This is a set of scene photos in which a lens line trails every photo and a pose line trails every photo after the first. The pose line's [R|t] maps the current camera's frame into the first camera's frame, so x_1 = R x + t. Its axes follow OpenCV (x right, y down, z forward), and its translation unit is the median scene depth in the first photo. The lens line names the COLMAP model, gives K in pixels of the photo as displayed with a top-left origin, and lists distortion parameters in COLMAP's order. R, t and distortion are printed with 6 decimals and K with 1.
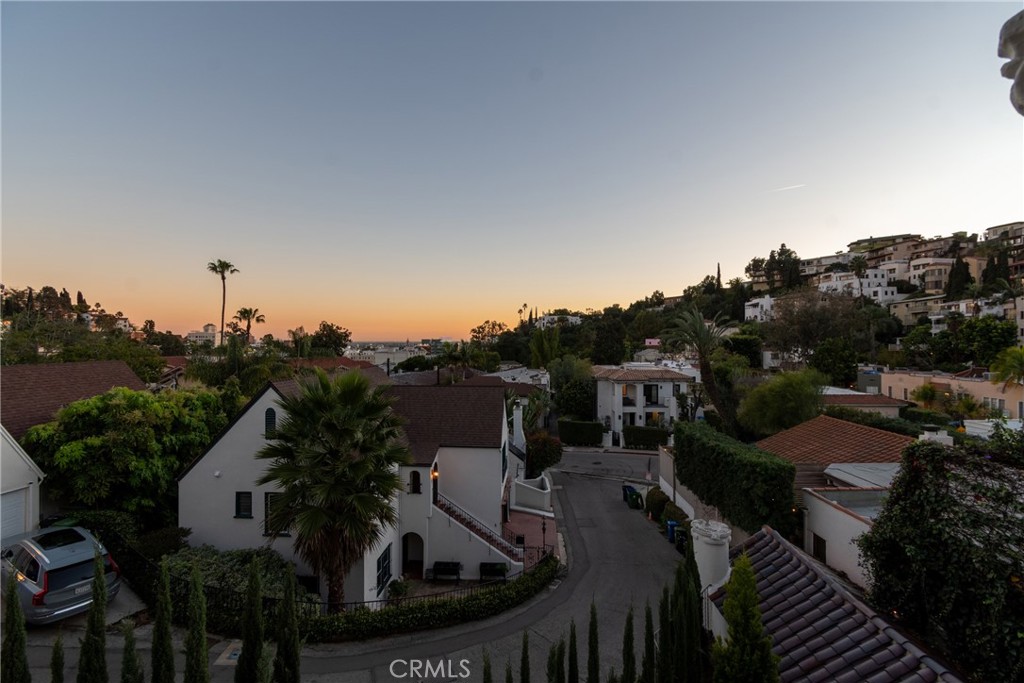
lens RADIAL K [[450.7, 0, 512.6], [0, 450.7, 341.7], [0, 0, 1]] dist [0.008120, -0.002357]
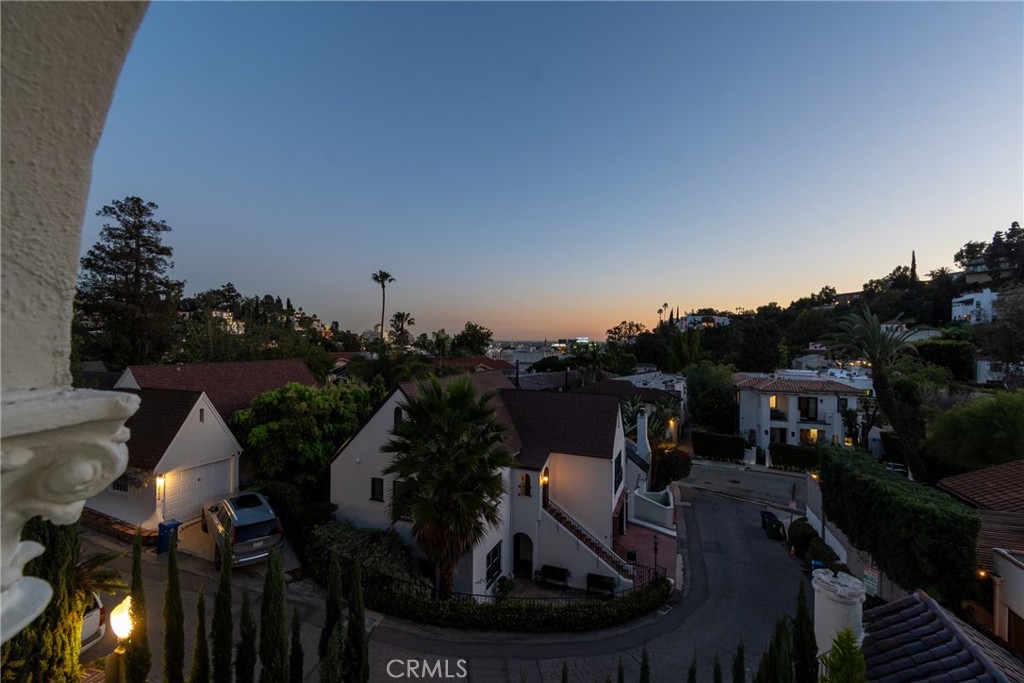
lens RADIAL K [[450.7, 0, 513.2], [0, 450.7, 342.5], [0, 0, 1]] dist [0.008120, -0.002357]
pose [[0.954561, 0.011872, -0.297779, 0.048092], [-0.011268, 0.999930, 0.003746, -0.014209], [0.297803, -0.000220, 0.954627, 0.005075]]
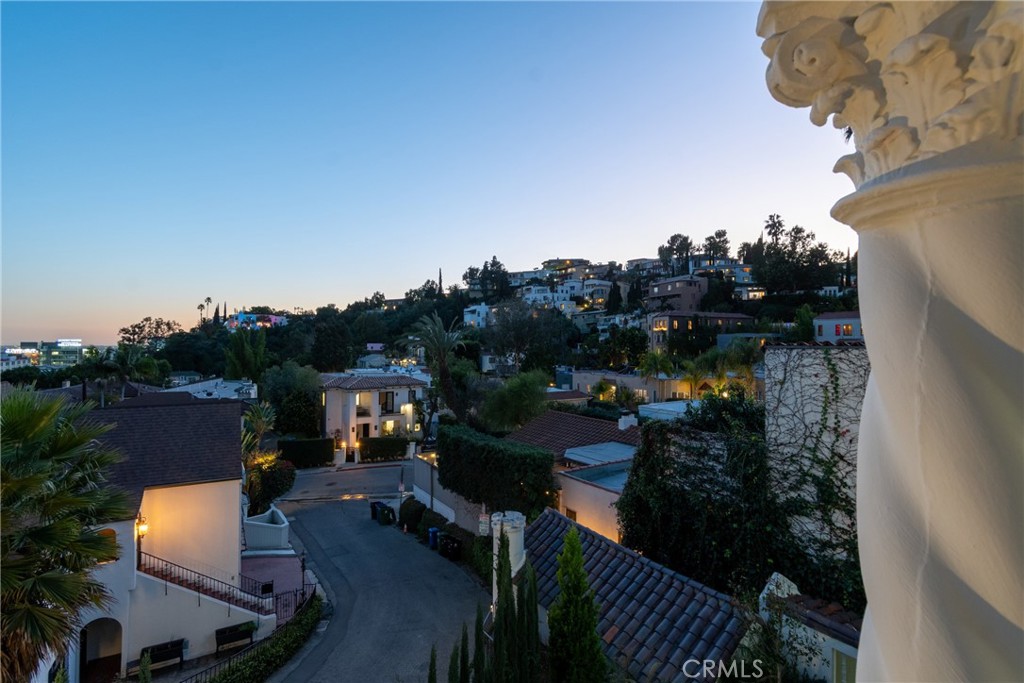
lens RADIAL K [[491.8, 0, 512.7], [0, 491.8, 342.2], [0, 0, 1]] dist [0.002093, -0.002415]
pose [[0.828749, 0.006616, 0.559581, -0.097982], [-0.001684, 0.999955, -0.009329, 0.001189], [-0.559618, 0.006789, 0.828723, 0.008452]]
